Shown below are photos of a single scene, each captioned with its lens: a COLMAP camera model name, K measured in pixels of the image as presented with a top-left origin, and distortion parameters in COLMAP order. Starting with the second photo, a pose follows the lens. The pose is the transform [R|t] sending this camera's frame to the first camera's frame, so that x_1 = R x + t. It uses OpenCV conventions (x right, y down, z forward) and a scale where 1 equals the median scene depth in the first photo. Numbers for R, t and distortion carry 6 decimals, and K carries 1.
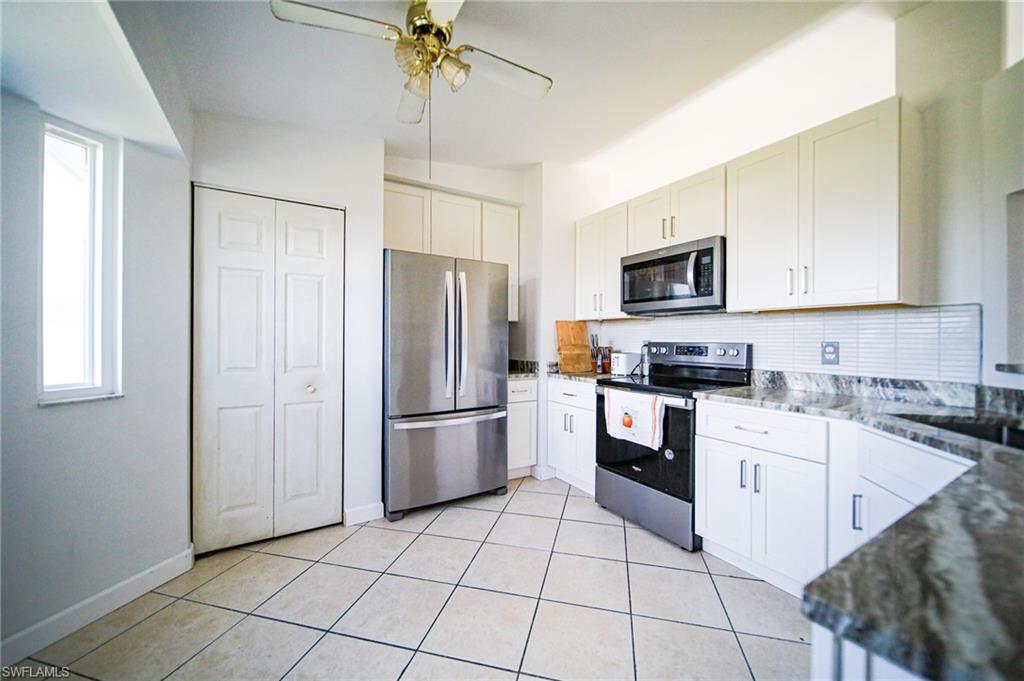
lens RADIAL K [[383.4, 0, 510.7], [0, 383.4, 336.8], [0, 0, 1]] dist [0.000147, -0.000259]
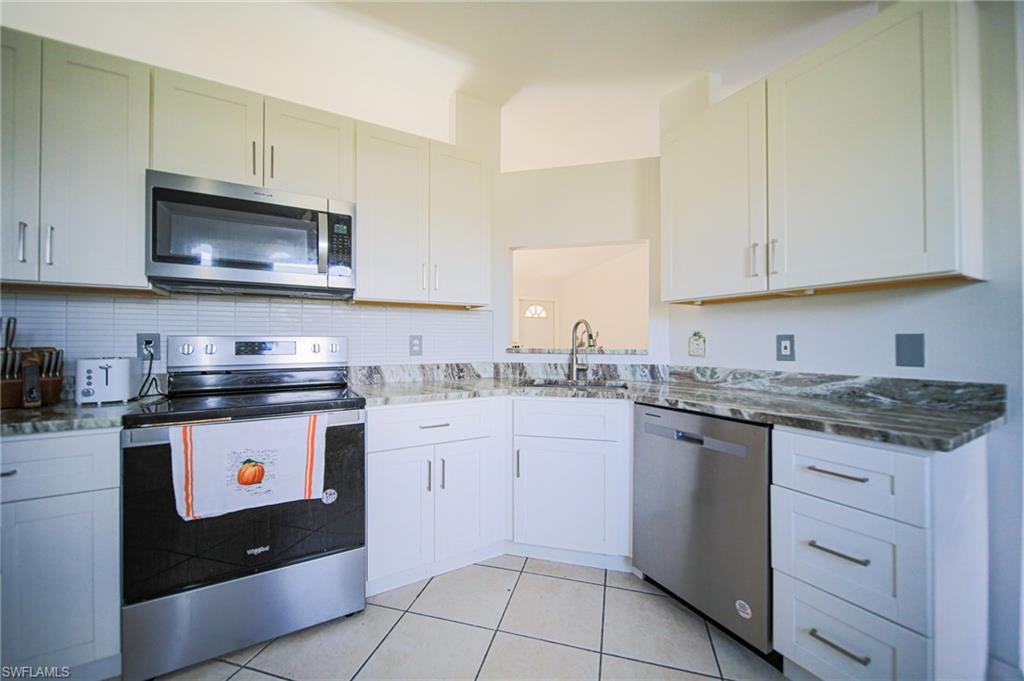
lens RADIAL K [[383.4, 0, 510.7], [0, 383.4, 336.8], [0, 0, 1]] dist [0.000147, -0.000259]
pose [[0.023590, 0.006367, 0.999701, -0.283939], [-0.006668, 0.999958, -0.006212, 0.021825], [-0.999699, -0.006520, 0.023631, 0.685039]]
